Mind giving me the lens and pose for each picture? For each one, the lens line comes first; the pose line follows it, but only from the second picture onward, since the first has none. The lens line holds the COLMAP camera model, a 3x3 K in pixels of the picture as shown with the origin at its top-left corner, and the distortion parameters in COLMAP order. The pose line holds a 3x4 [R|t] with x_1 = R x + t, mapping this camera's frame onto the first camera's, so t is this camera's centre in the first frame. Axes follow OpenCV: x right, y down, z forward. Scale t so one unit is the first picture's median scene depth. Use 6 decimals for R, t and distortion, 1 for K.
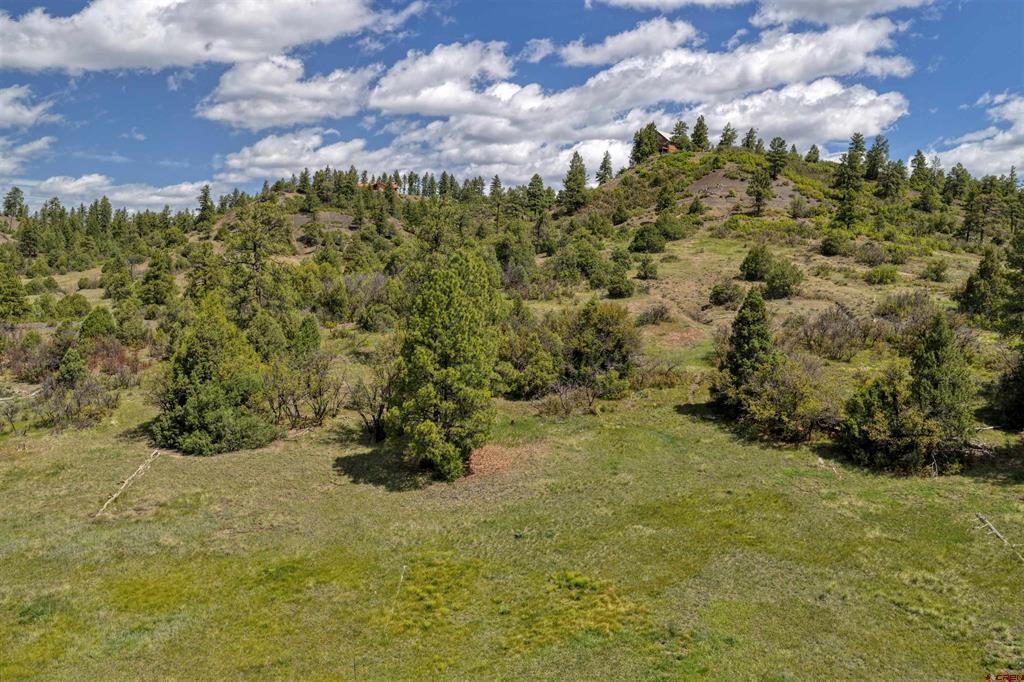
lens RADIAL K [[849.3, 0, 515.3], [0, 849.3, 341.6], [0, 0, 1]] dist [-0.014610, 0.040292]
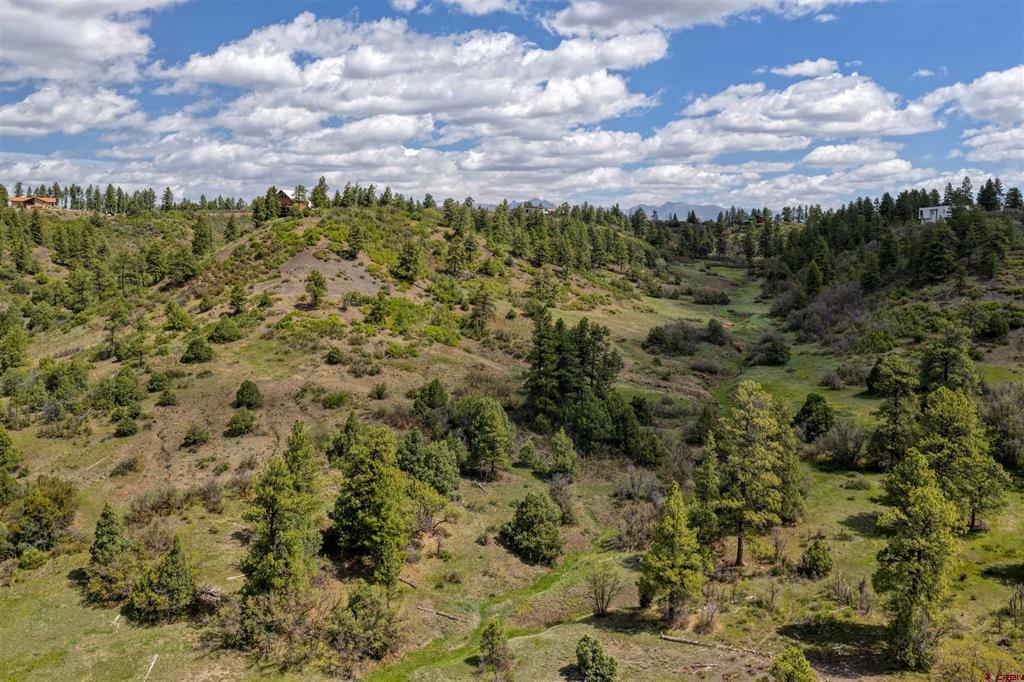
lens RADIAL K [[849.3, 0, 518.4], [0, 849.3, 339.9], [0, 0, 1]] dist [-0.014610, 0.040292]
pose [[0.953145, -0.038149, 0.300097, 0.493200], [0.025255, 0.998588, 0.046731, -0.386981], [-0.301456, -0.036962, 0.952763, -0.722275]]
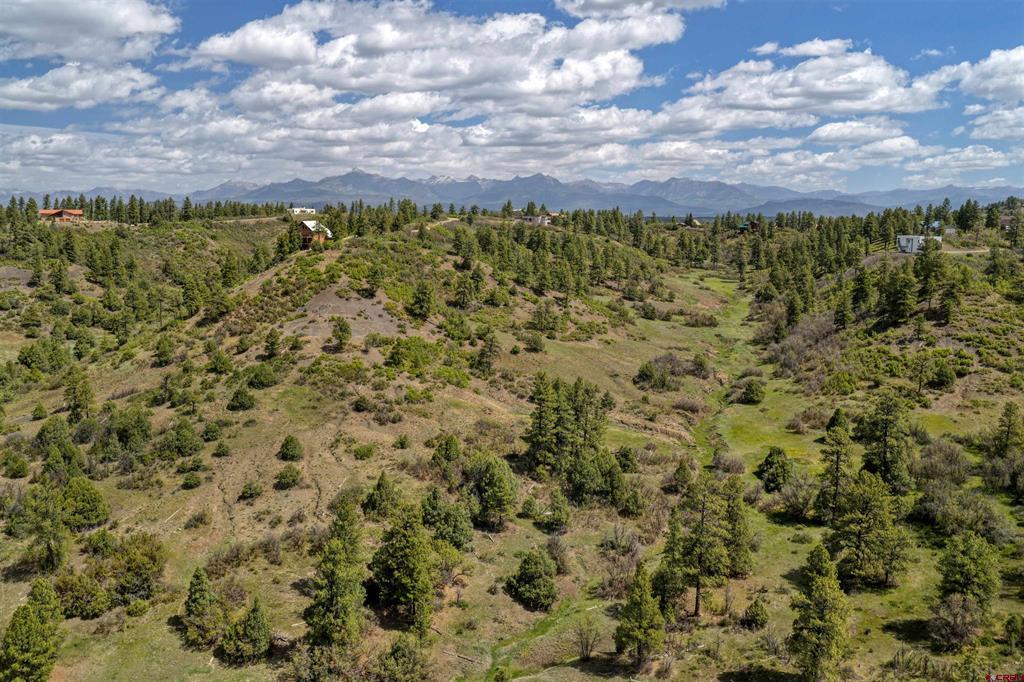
lens RADIAL K [[849.3, 0, 517.7], [0, 849.3, 340.9], [0, 0, 1]] dist [-0.014610, 0.040292]
pose [[0.954544, -0.043920, 0.294815, 0.387924], [0.021965, 0.996760, 0.077374, -0.676650], [-0.297258, -0.067381, 0.952417, -1.069397]]
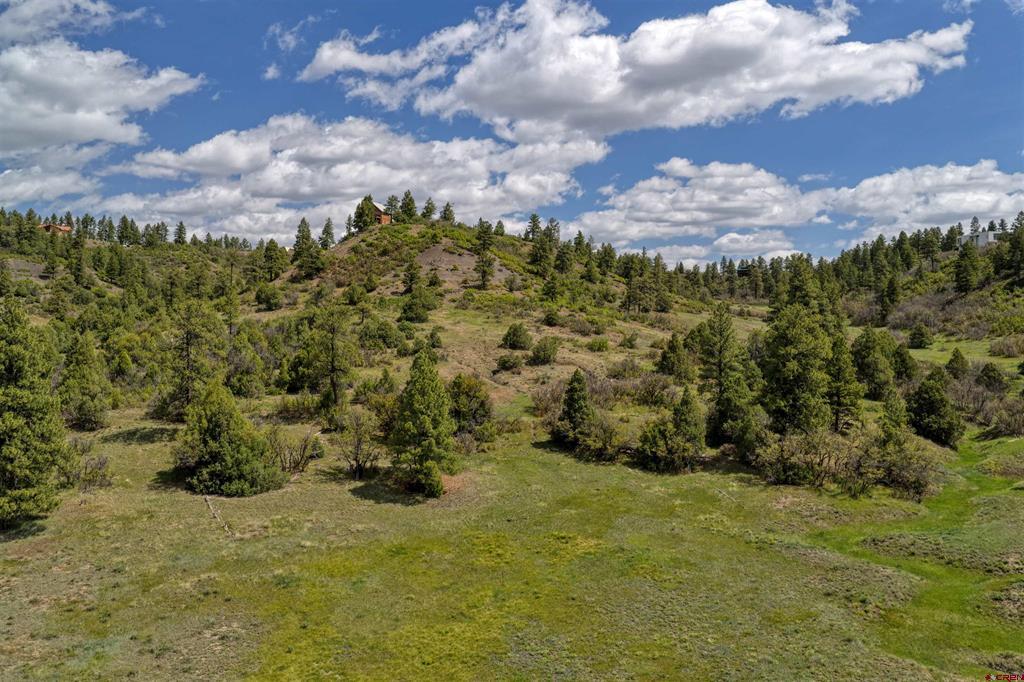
lens RADIAL K [[849.3, 0, 515.5], [0, 849.3, 340.1], [0, 0, 1]] dist [-0.014610, 0.040292]
pose [[0.918094, -0.005813, 0.396319, -0.426566], [0.024827, 0.998772, -0.042864, -0.046198], [-0.395584, 0.049192, 0.917112, -0.414532]]
